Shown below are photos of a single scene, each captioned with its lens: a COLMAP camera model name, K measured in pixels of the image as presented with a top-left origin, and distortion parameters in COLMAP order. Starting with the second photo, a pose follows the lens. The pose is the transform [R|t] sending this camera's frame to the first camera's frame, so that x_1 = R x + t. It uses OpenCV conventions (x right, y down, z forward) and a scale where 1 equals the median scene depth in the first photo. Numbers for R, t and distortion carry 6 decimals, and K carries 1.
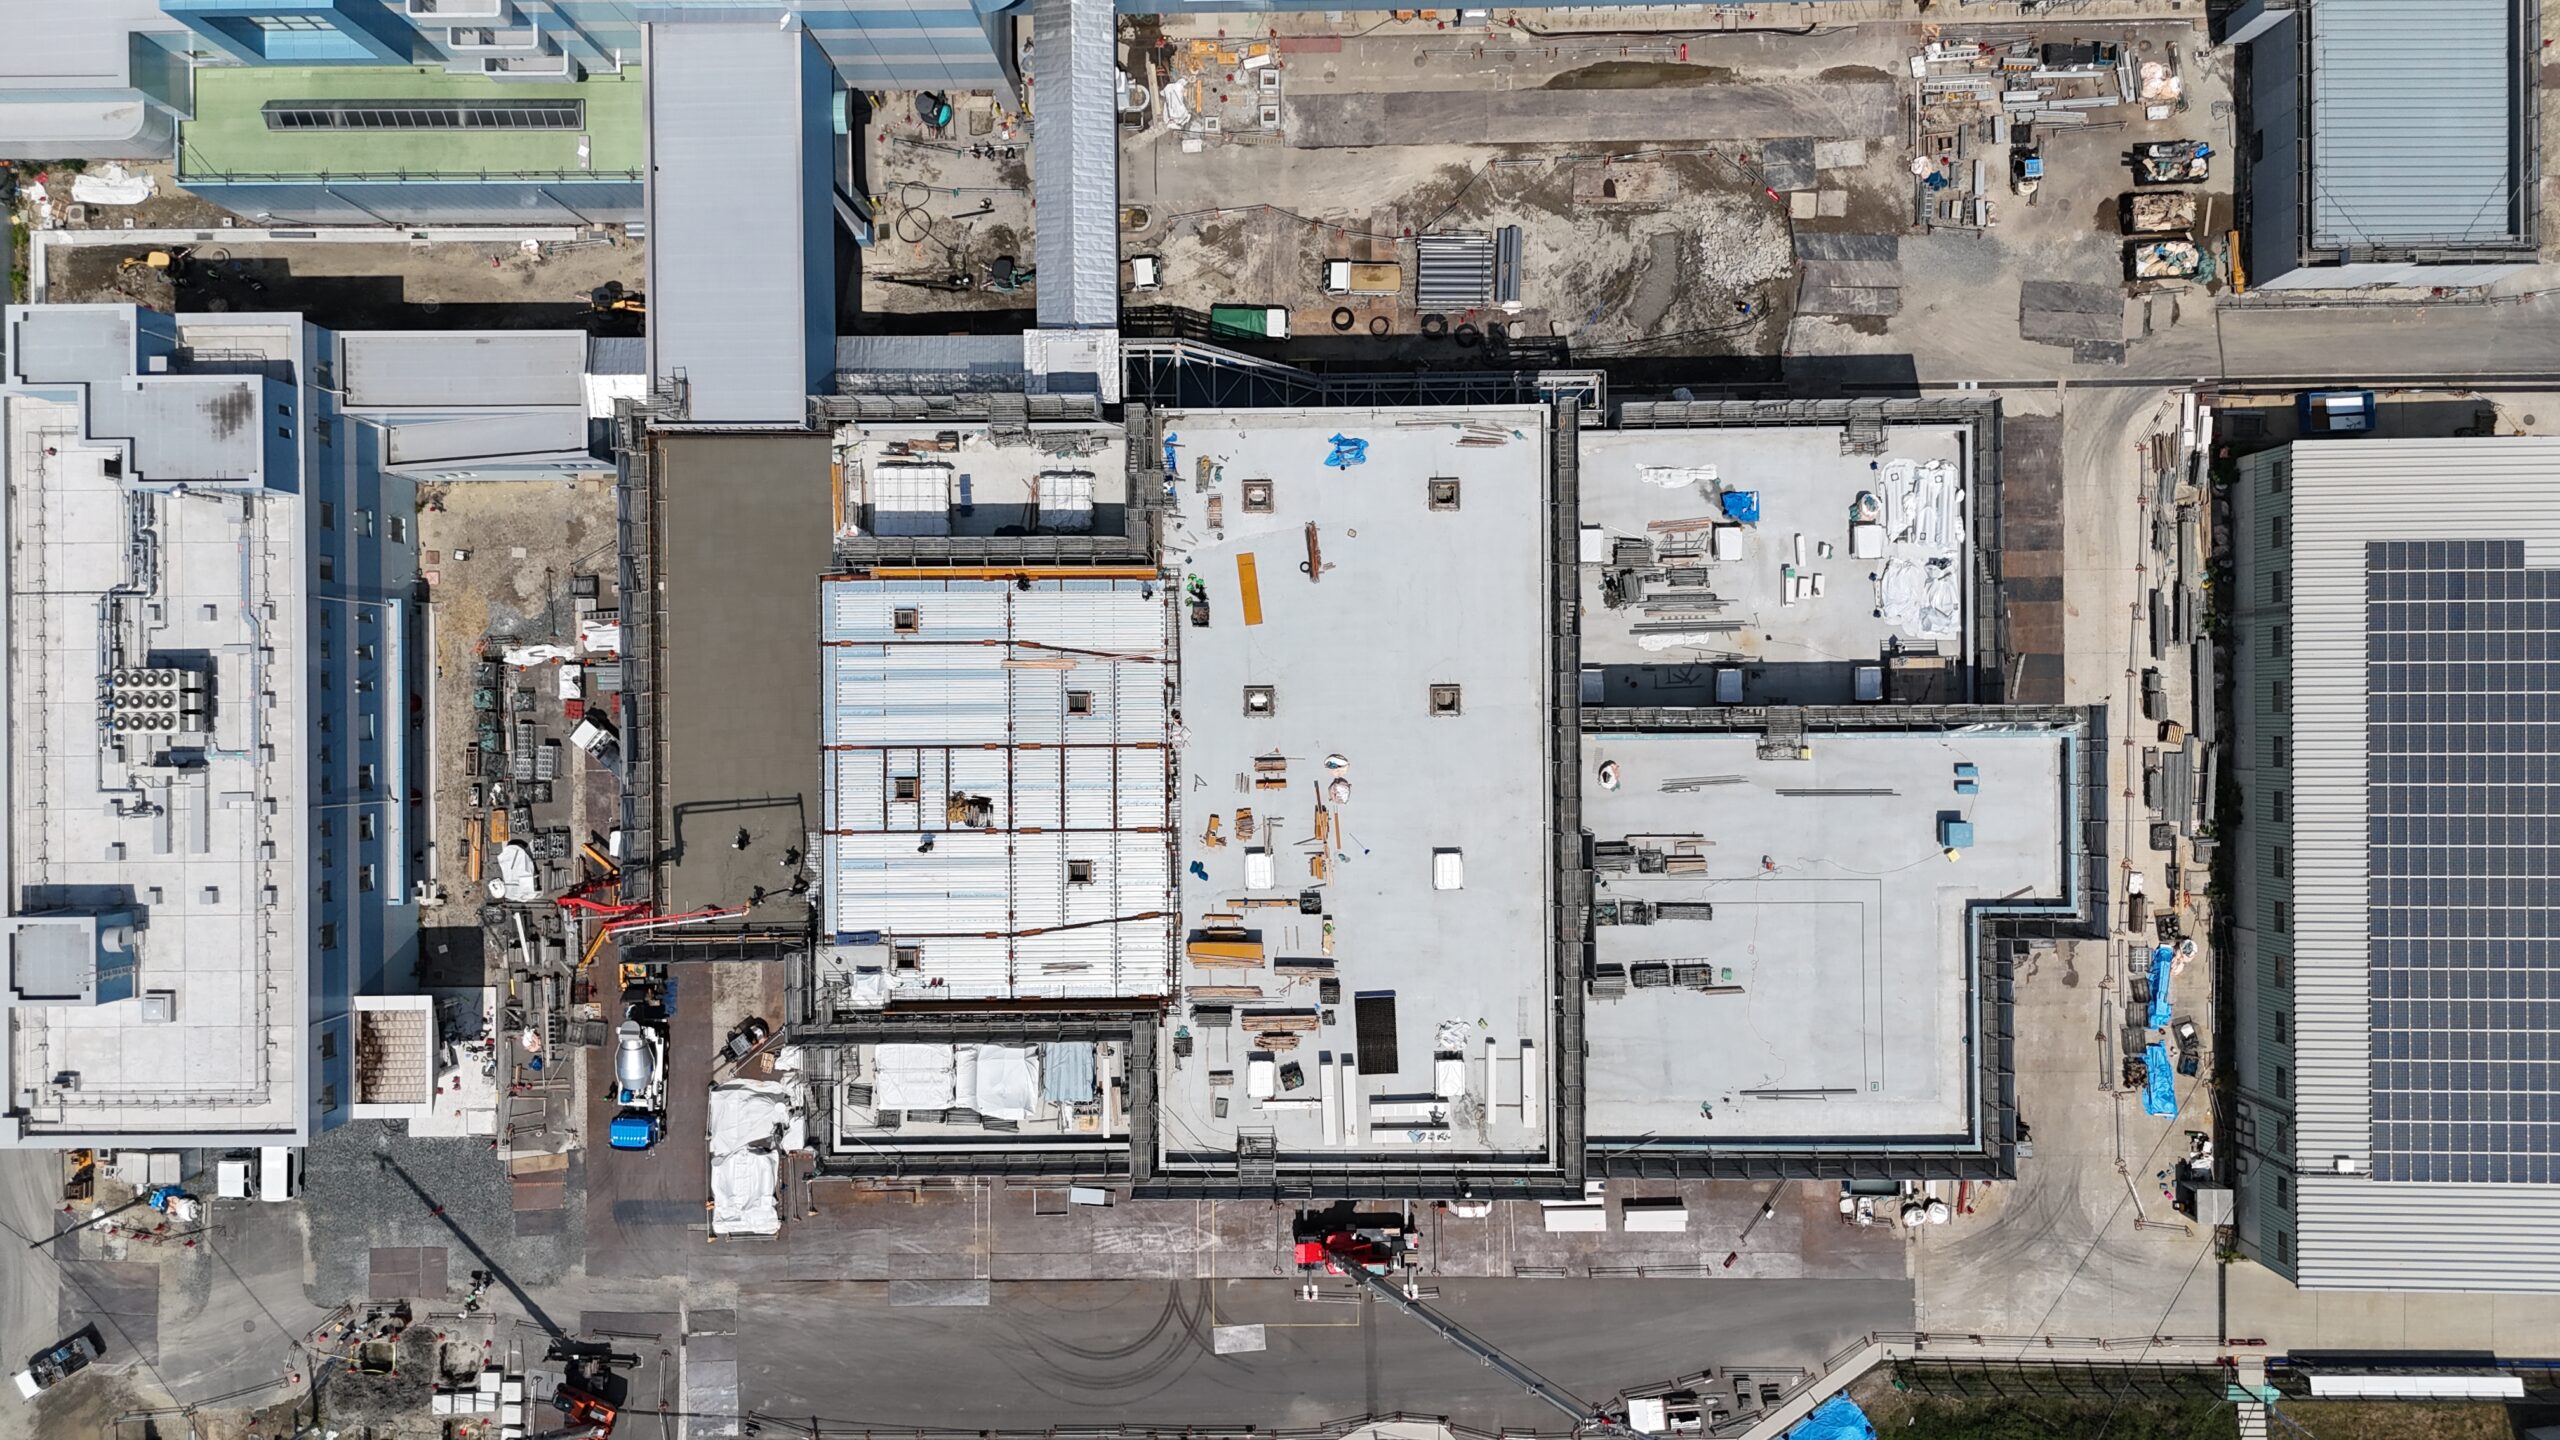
lens RADIAL K [[1901.8, 0, 1280.0], [0, 1901.8, 720.0], [0, 0, 1]] dist [0.079394, -0.084122]
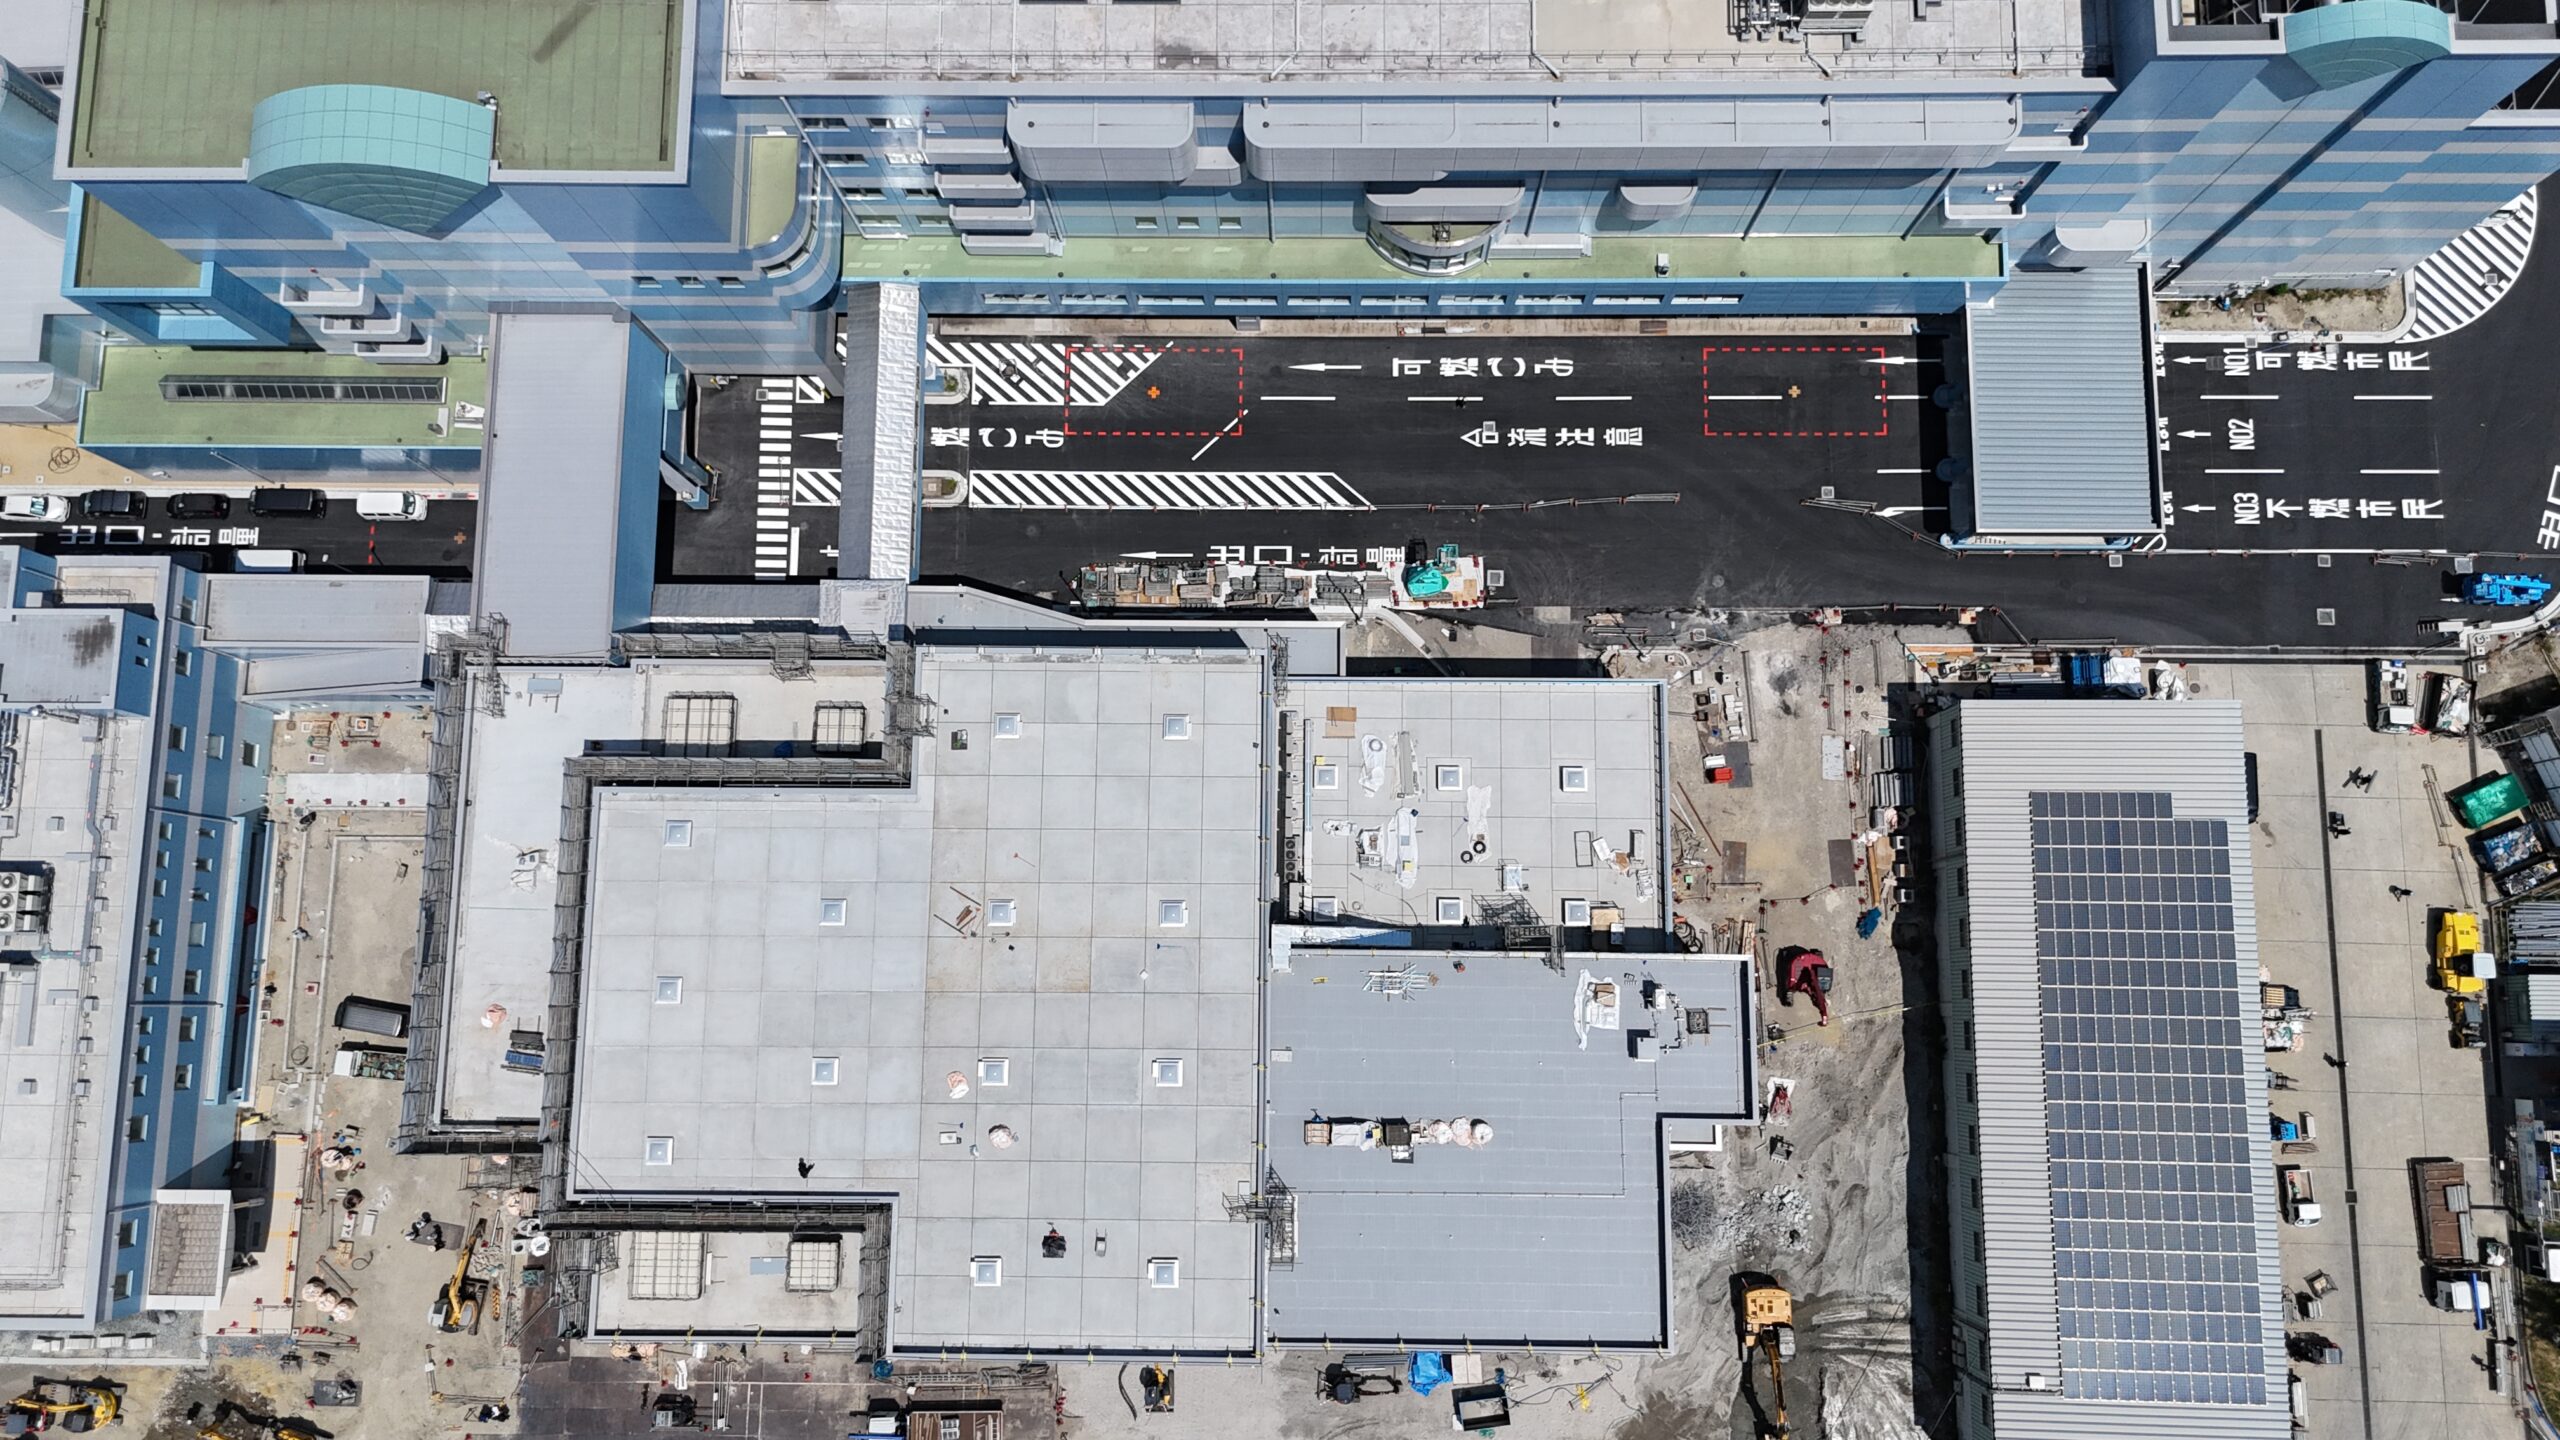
lens RADIAL K [[1901.8, 0, 1280.0], [0, 1901.8, 720.0], [0, 0, 1]] dist [0.079394, -0.084122]
pose [[0.999863, 0.016438, -0.002061, 0.137952], [-0.016561, 0.988707, -0.148941, 0.038171], [-0.000411, 0.148954, 0.988844, -0.090721]]
